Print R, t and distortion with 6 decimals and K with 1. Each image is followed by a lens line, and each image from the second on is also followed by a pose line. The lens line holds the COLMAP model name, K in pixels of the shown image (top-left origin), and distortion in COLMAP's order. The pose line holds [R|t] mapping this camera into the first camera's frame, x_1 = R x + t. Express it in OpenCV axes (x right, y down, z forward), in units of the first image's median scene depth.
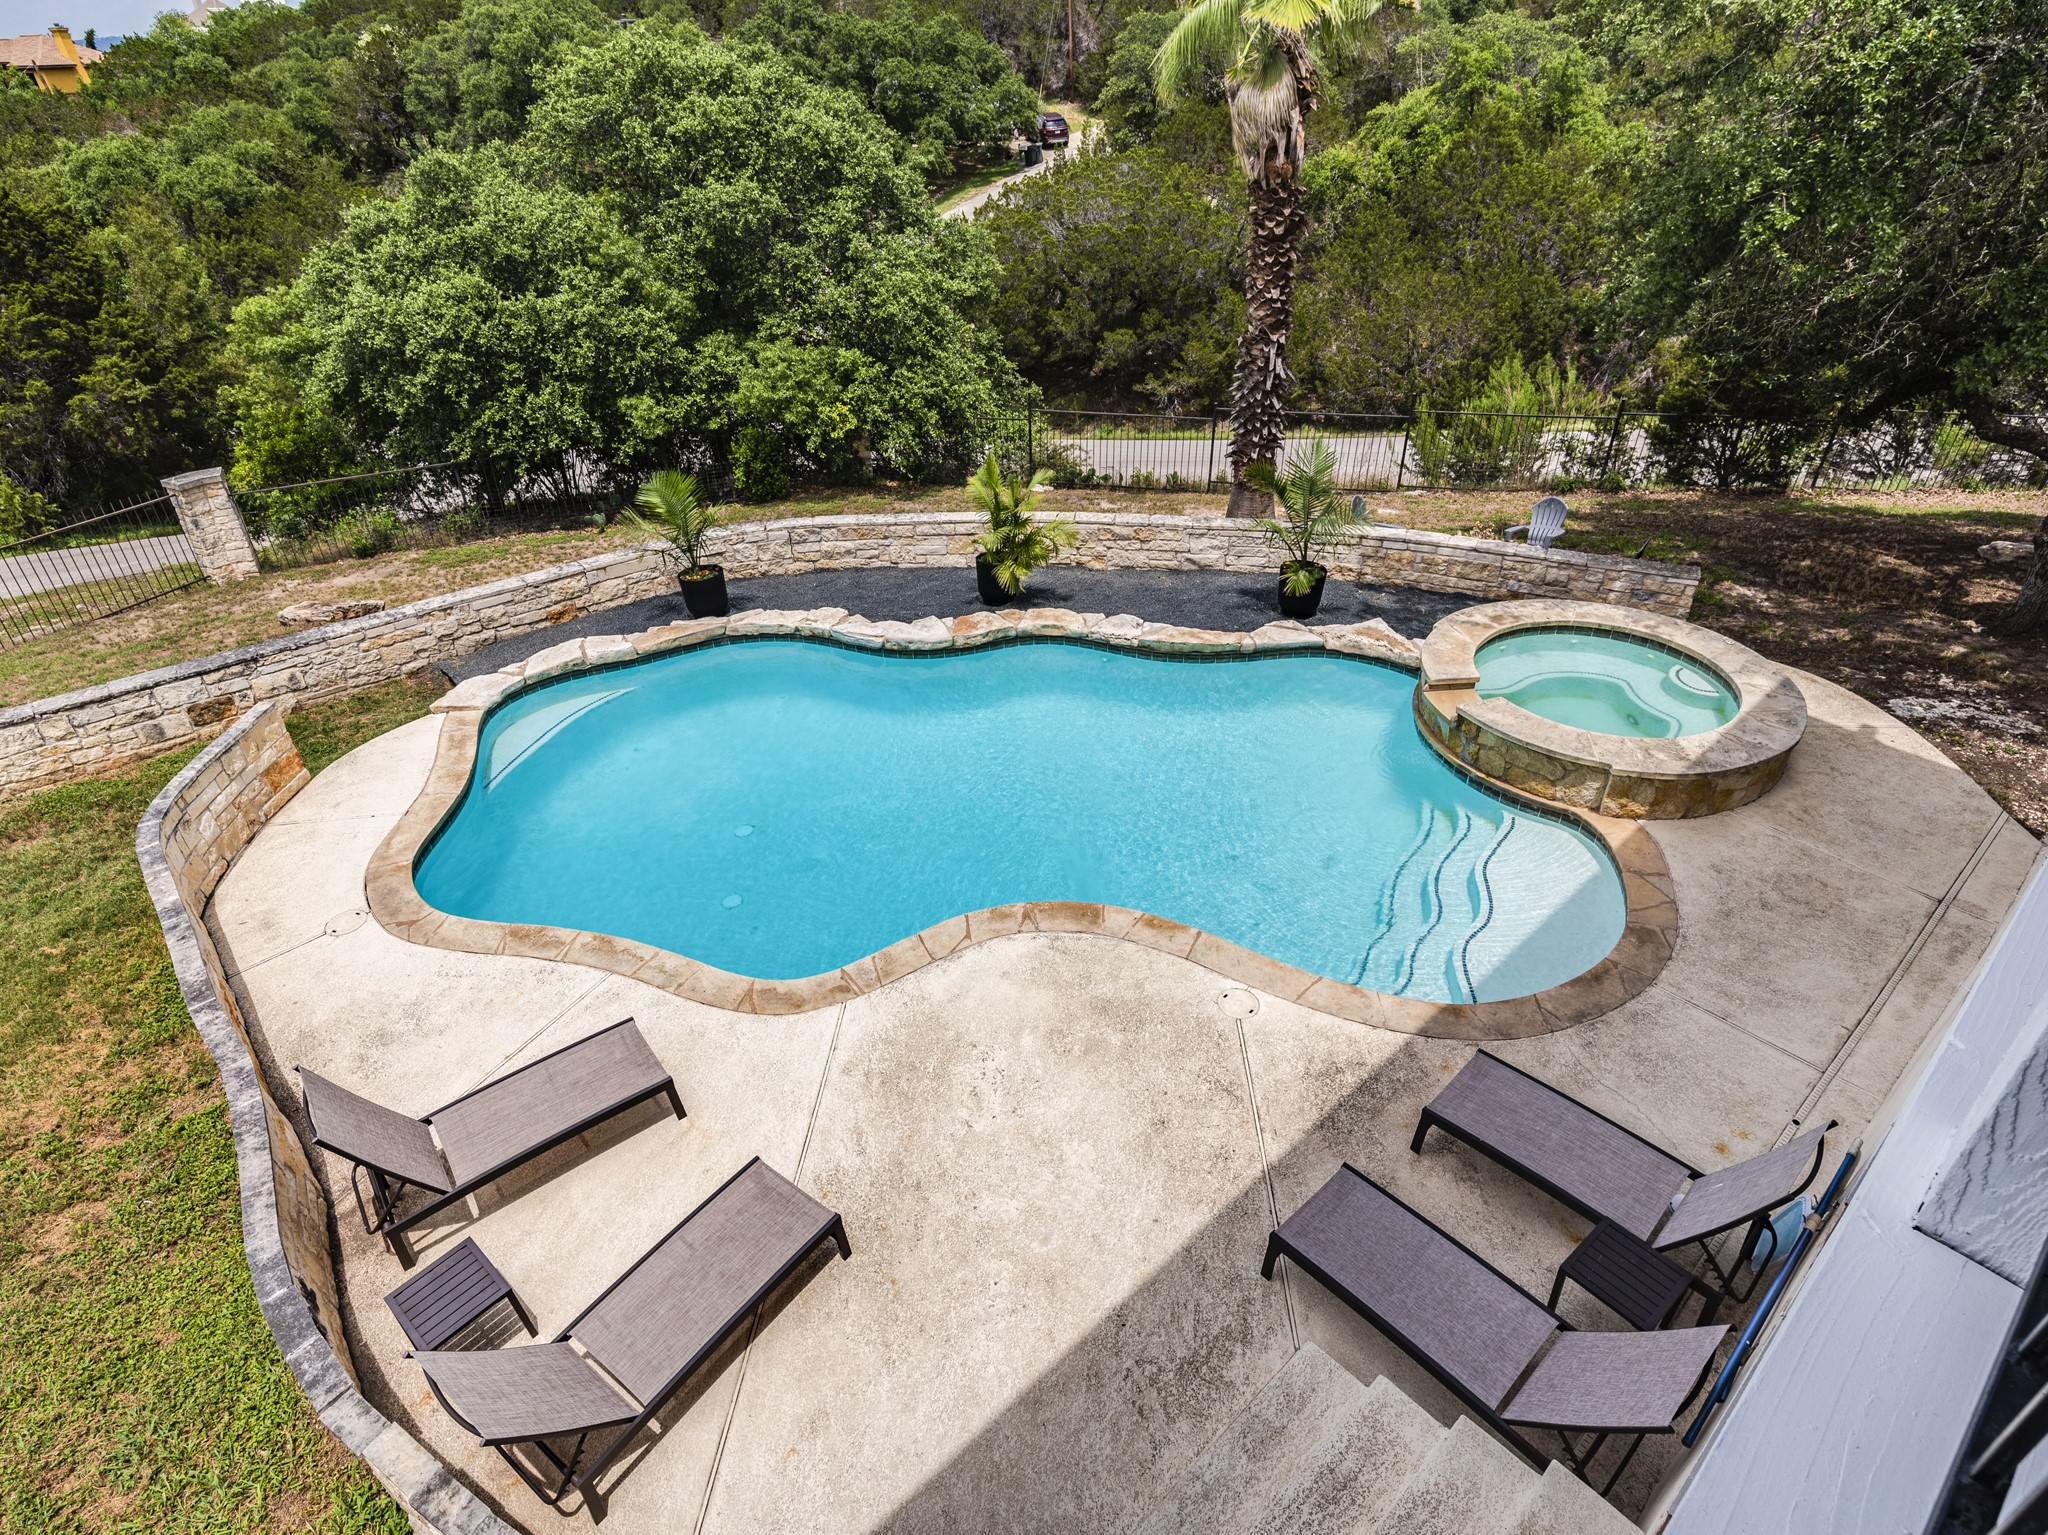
lens RADIAL K [[1088.4, 0, 1024.9], [0, 1088.4, 767.1], [0, 0, 1]] dist [-0.003865, -0.001536]
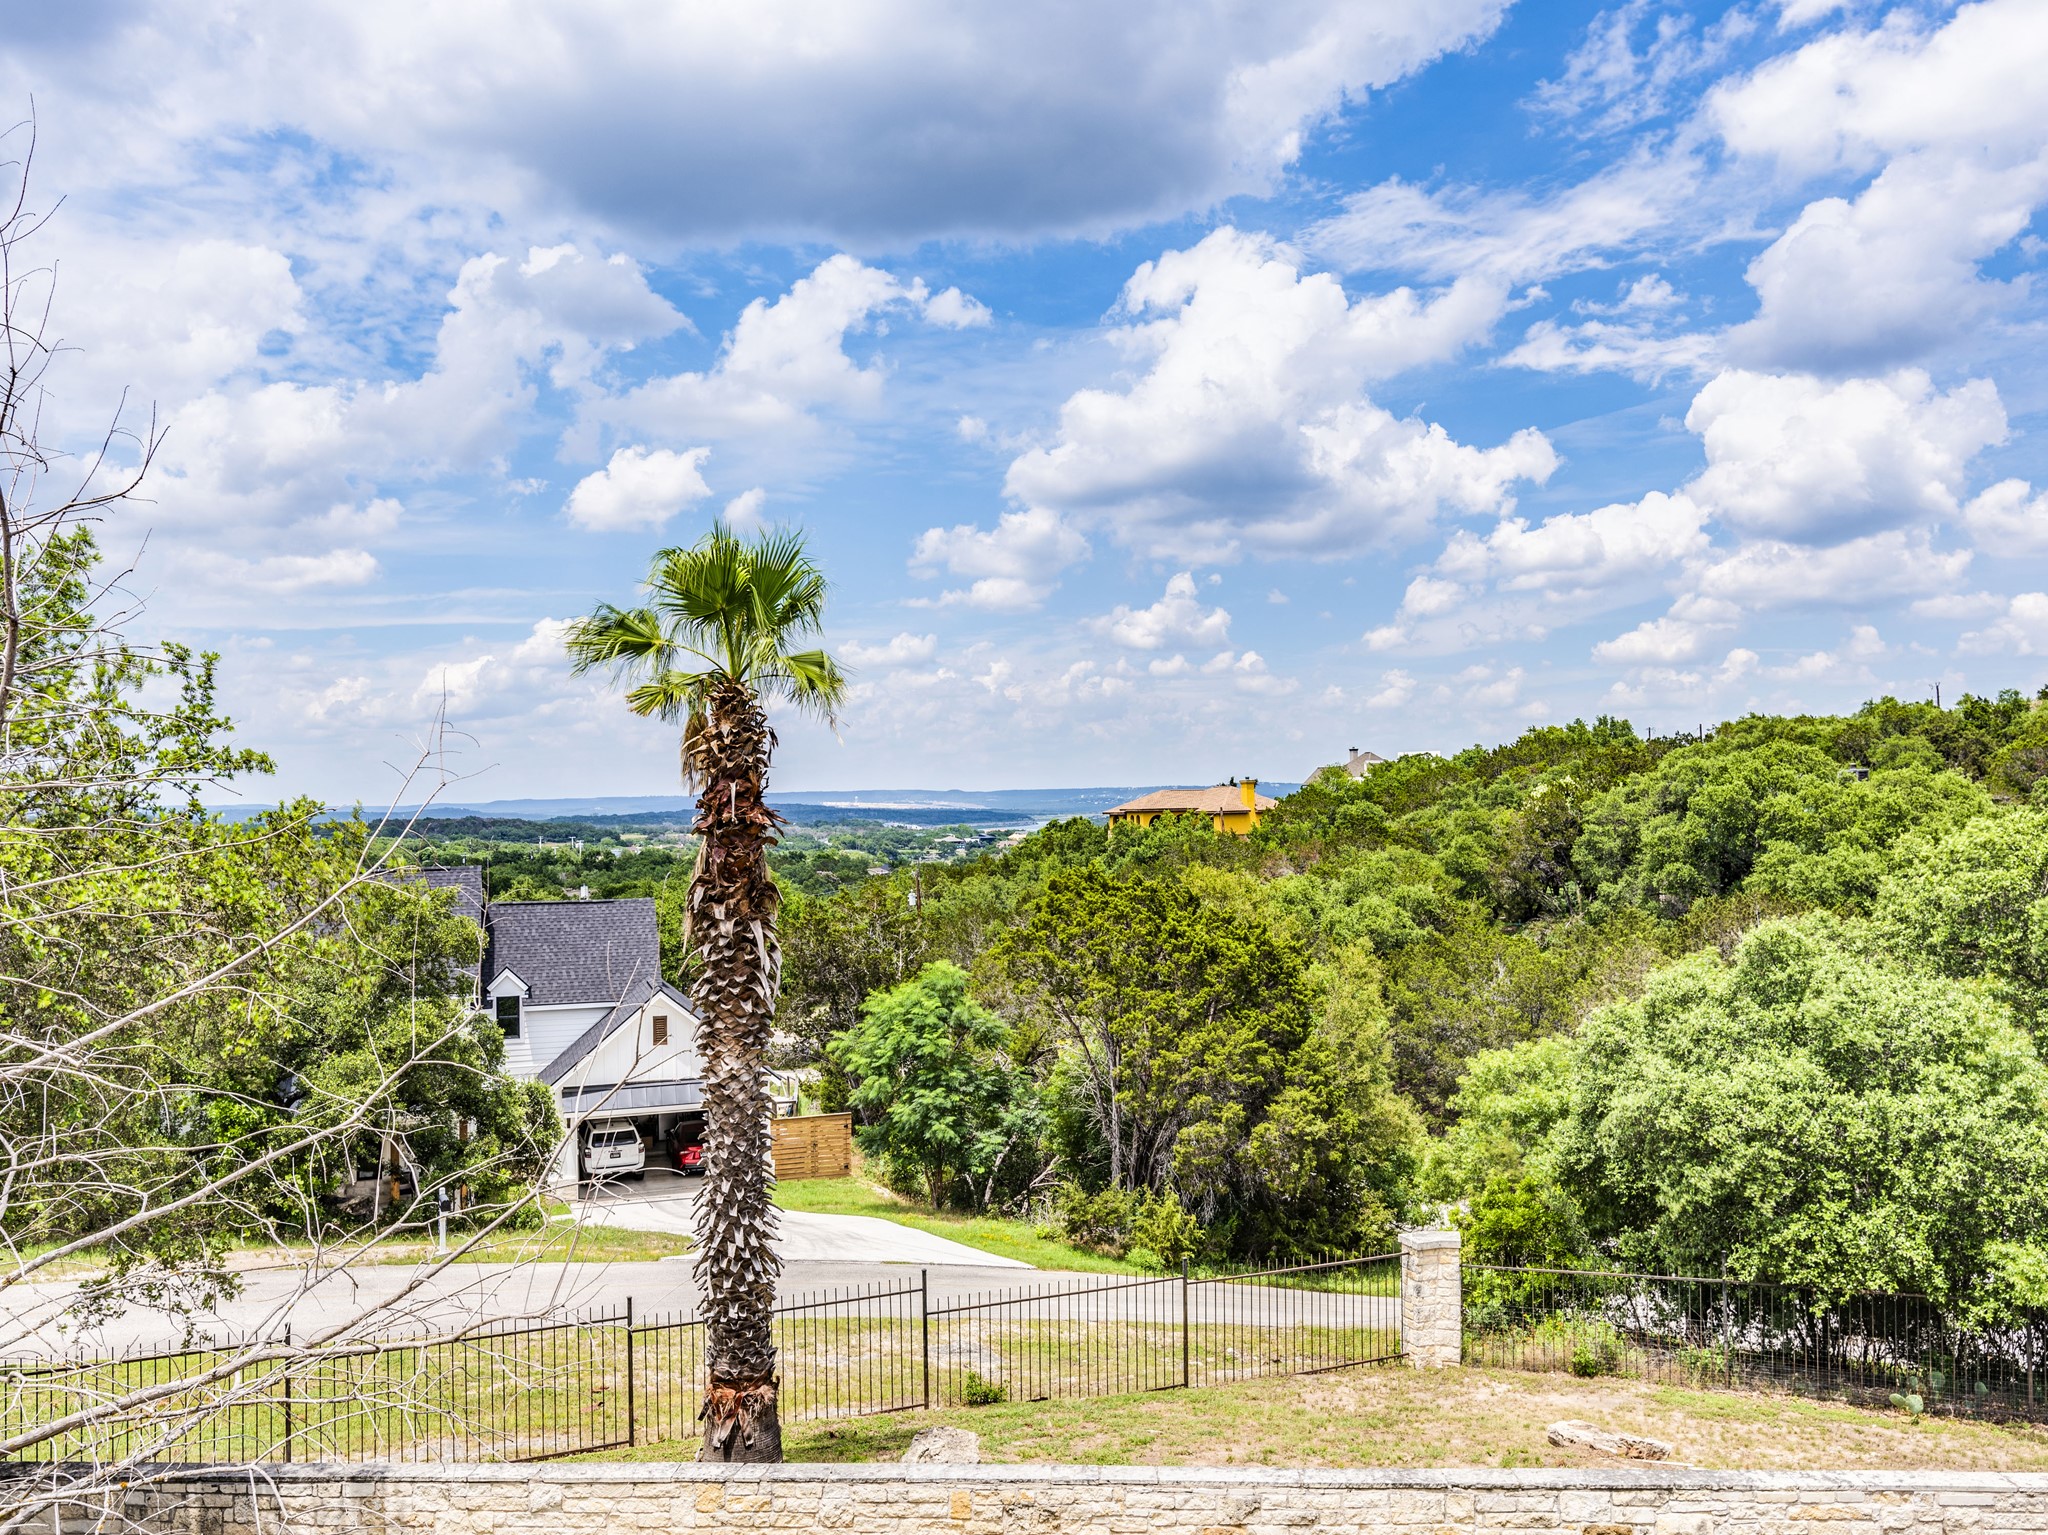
lens RADIAL K [[1576.7, 0, 1023.7], [0, 1576.7, 770.1], [0, 0, 1]] dist [-0.012948, 0.003476]
pose [[0.741366, -0.013511, -0.670965, -0.137876], [-0.366149, 0.829737, -0.421275, 0.060827], [0.562416, 0.557992, 0.610191, -0.134425]]
